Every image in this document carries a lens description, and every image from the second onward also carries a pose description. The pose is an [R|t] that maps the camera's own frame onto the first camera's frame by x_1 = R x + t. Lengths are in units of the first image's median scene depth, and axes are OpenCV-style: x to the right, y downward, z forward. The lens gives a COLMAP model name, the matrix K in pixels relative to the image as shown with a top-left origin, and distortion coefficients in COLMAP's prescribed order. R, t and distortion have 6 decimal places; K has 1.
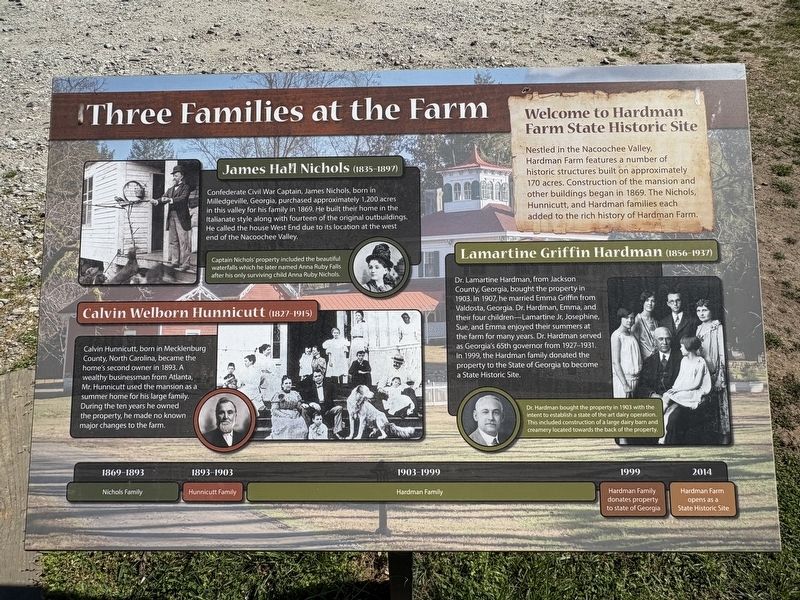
lens RADIAL K [[510.5, 0, 399.7], [0, 510.5, 300.3], [0, 0, 1]] dist [-0.001017, 0.001100]
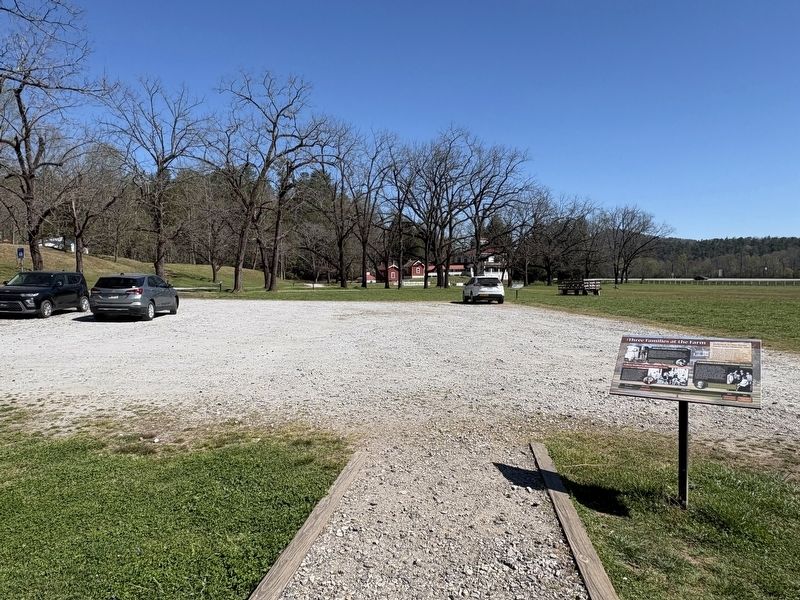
lens RADIAL K [[510.5, 0, 399.5], [0, 510.5, 297.7], [0, 0, 1]] dist [-0.001017, 0.001100]
pose [[0.820802, 0.018322, -0.570919, 0.633762], [-0.398079, 0.735145, -0.548721, 3.868077], [0.409655, 0.677662, 0.610702, -4.362186]]
